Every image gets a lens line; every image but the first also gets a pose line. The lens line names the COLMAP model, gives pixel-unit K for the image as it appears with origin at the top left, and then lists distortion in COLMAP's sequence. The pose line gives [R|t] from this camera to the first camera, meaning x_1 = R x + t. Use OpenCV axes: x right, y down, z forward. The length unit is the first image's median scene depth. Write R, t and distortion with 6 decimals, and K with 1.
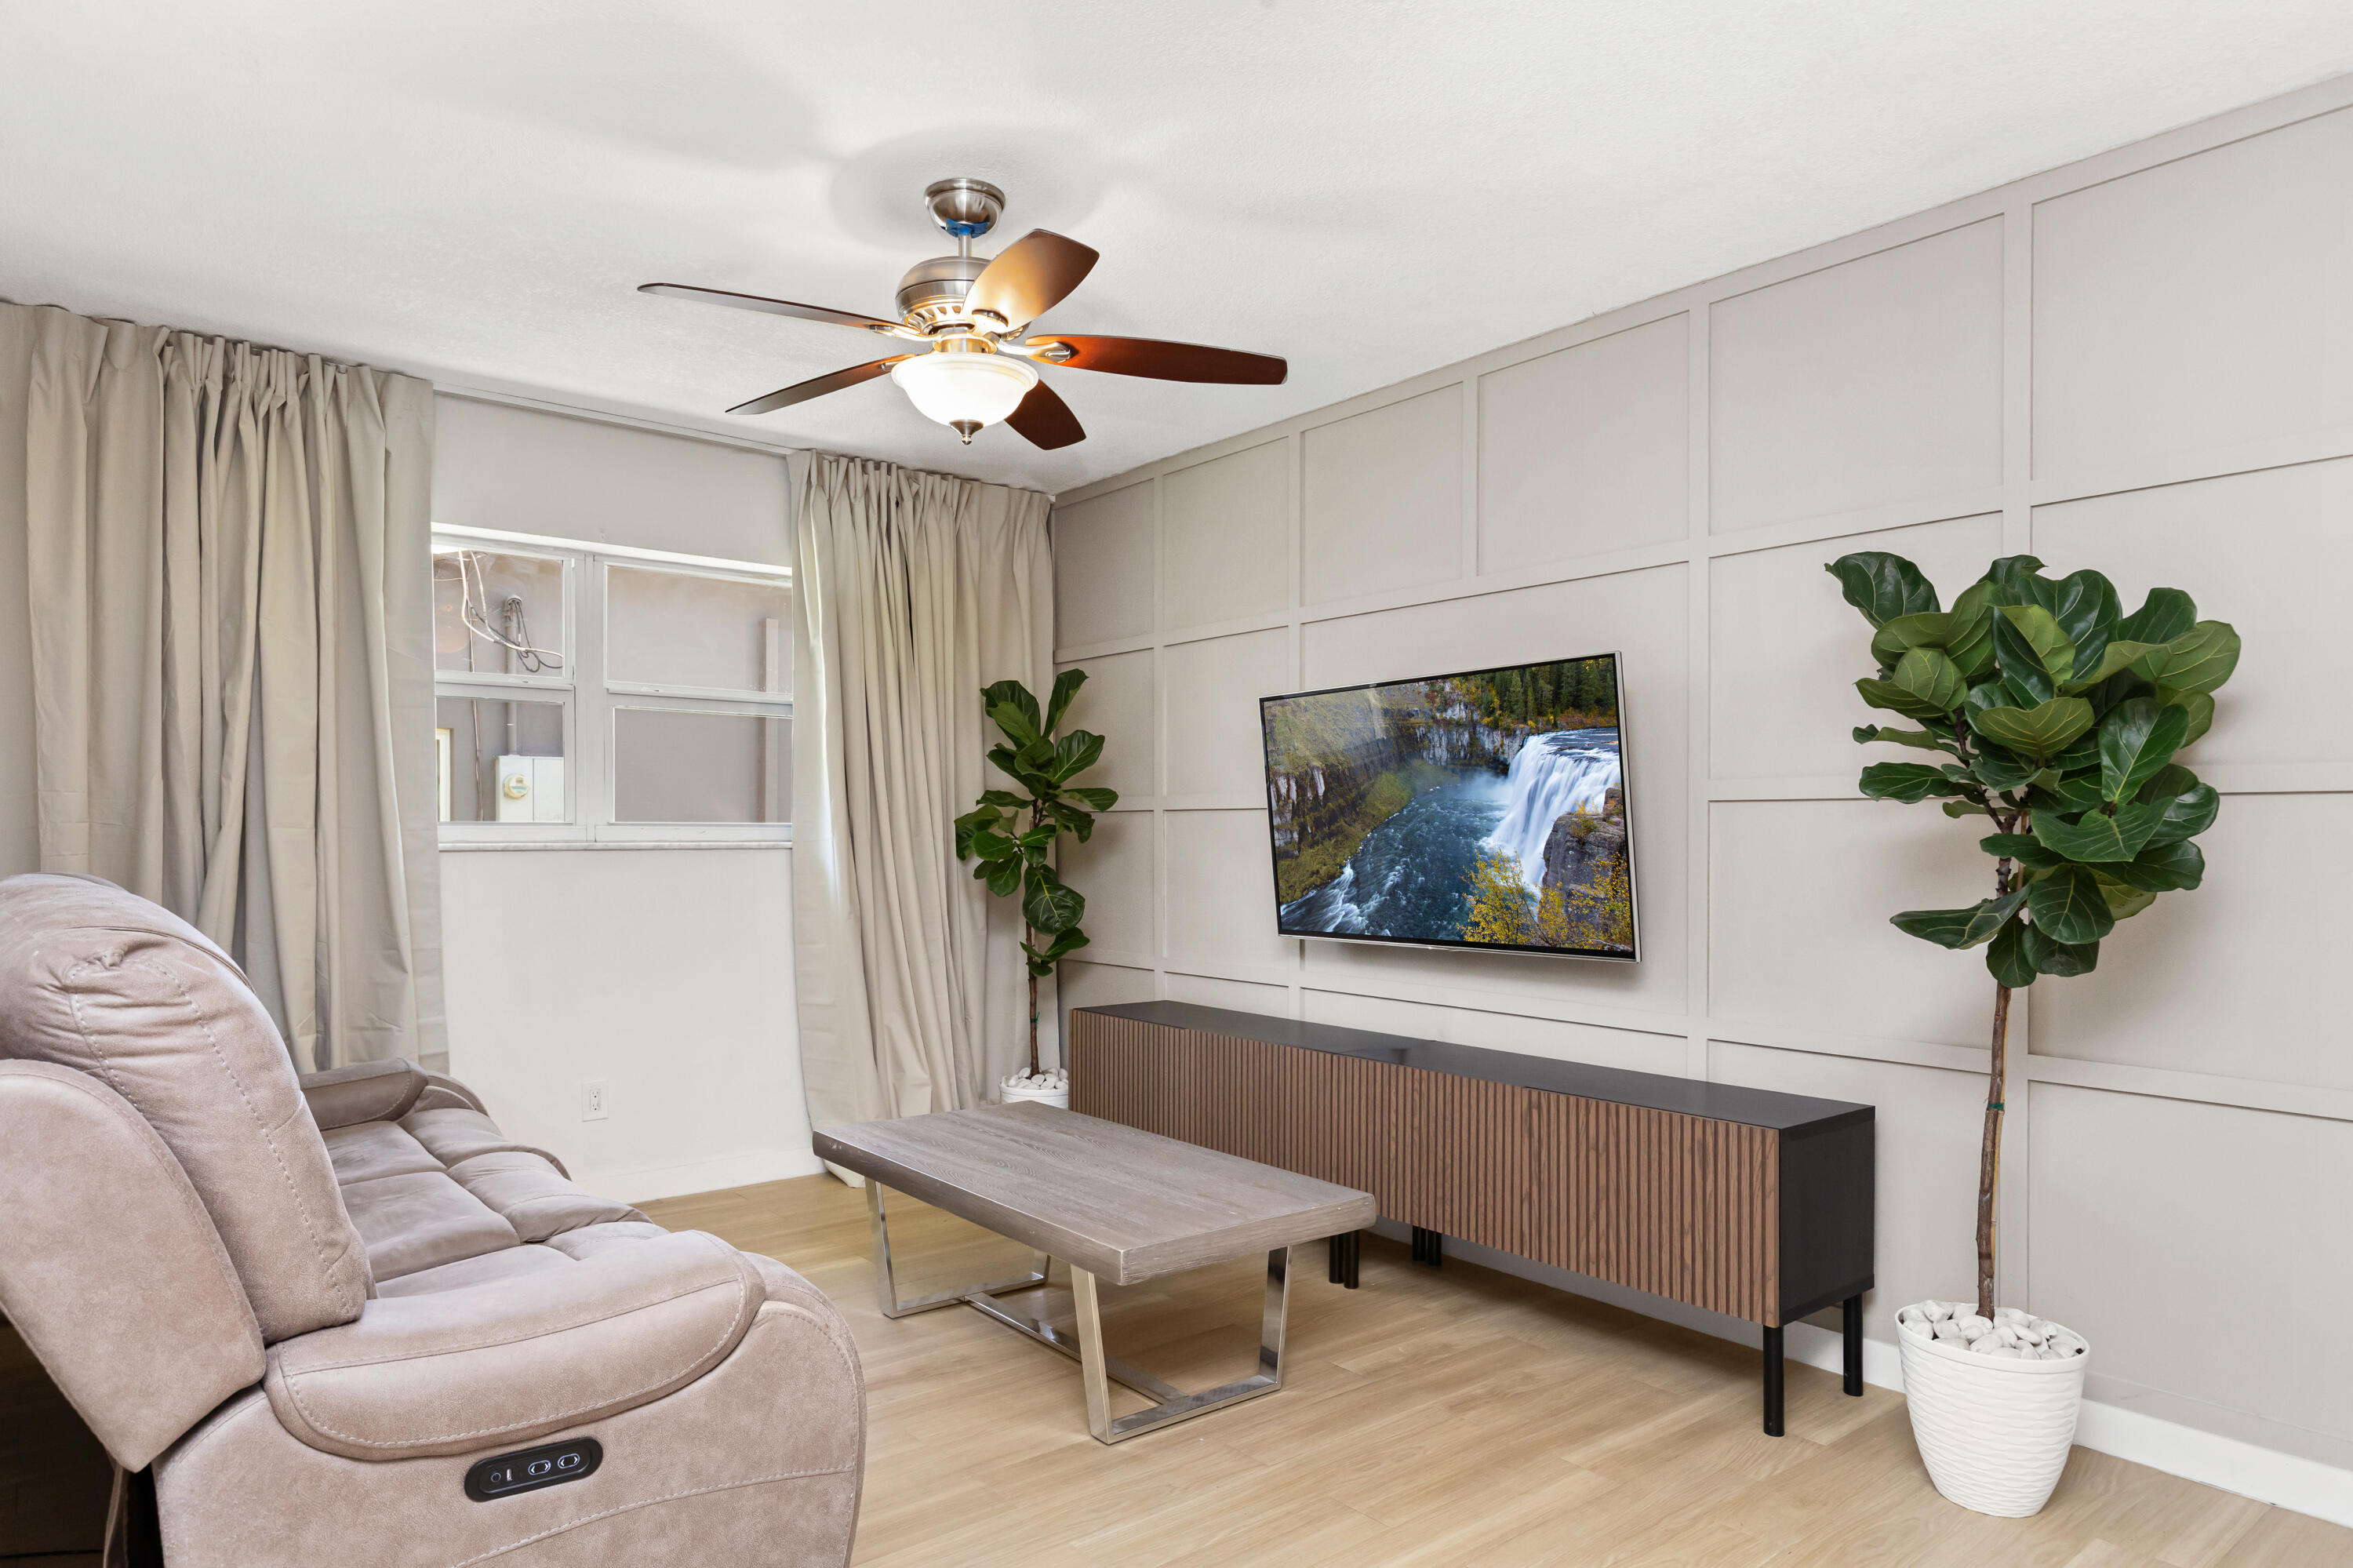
lens RADIAL K [[1418.9, 0, 1171.8], [0, 1418.9, 827.6], [0, 0, 1]] dist [-0.001700, -0.001747]
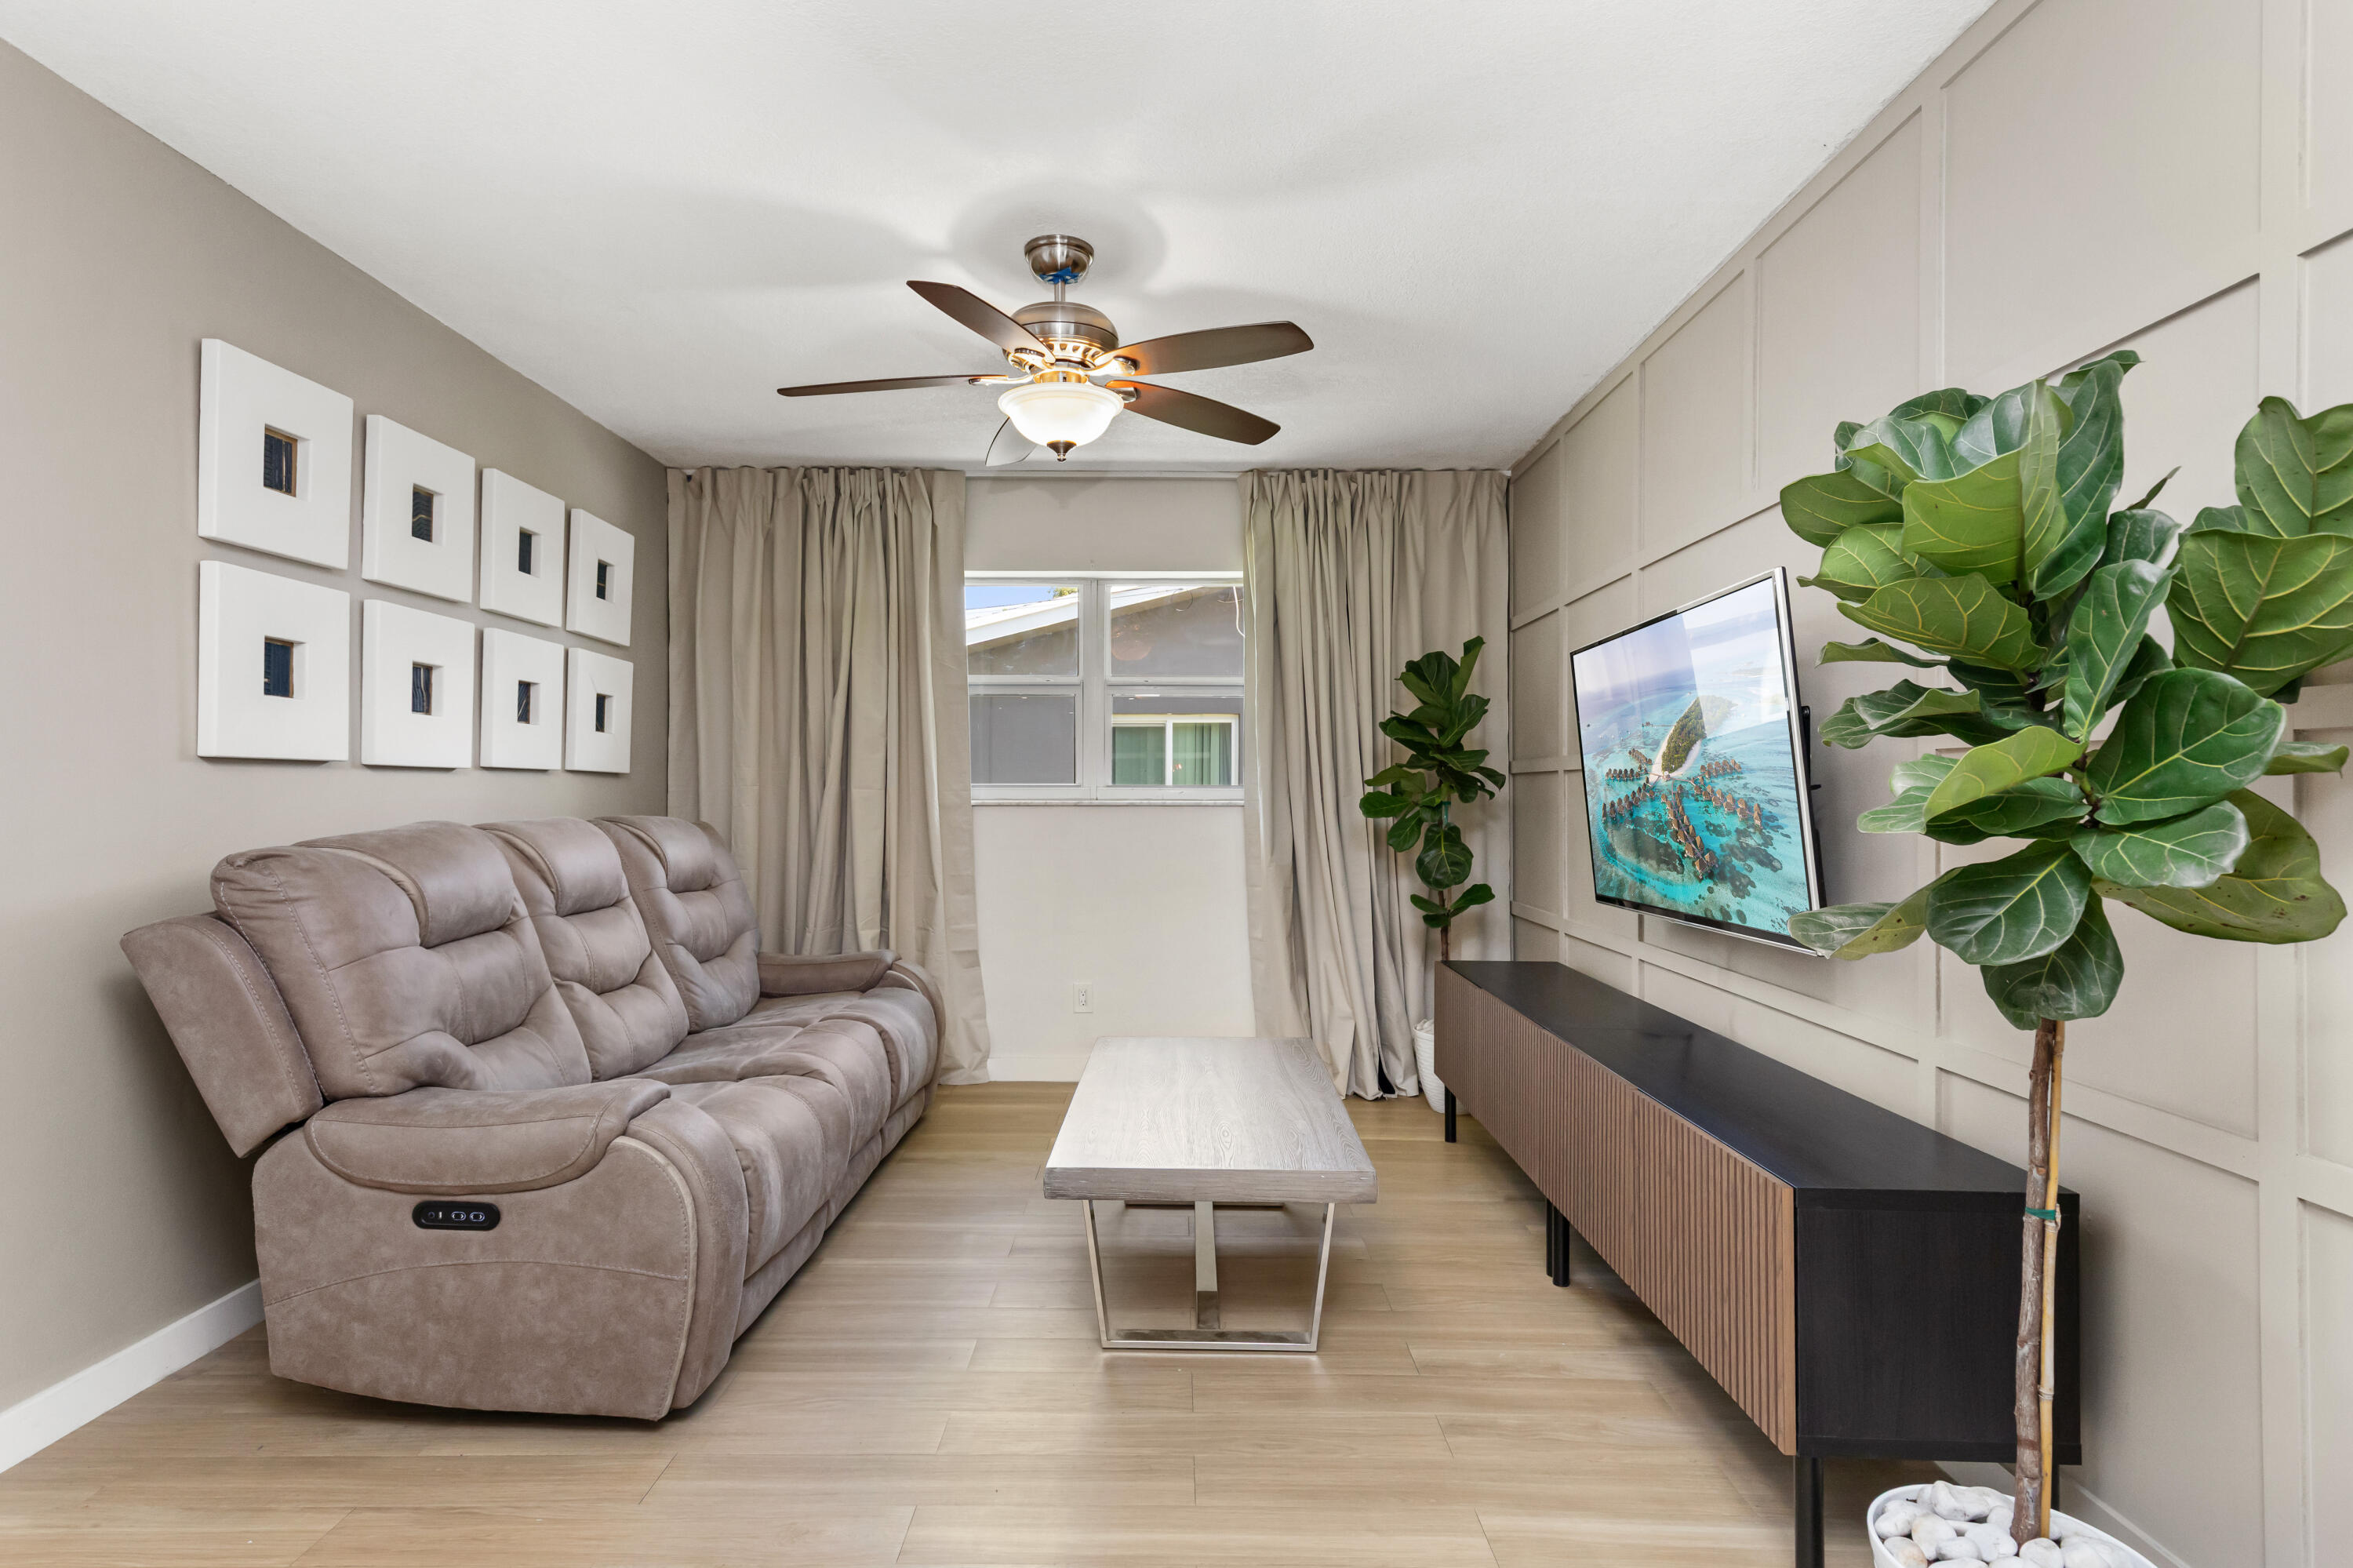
lens RADIAL K [[1219.5, 0, 1174.3], [0, 1219.5, 787.7], [0, 0, 1]] dist [0.022025, -0.000006]
pose [[0.770770, -0.002307, -0.637109, 0.477387], [0.000708, 0.999996, -0.002764, 0.002290], [0.637113, 0.001680, 0.770769, 0.237869]]
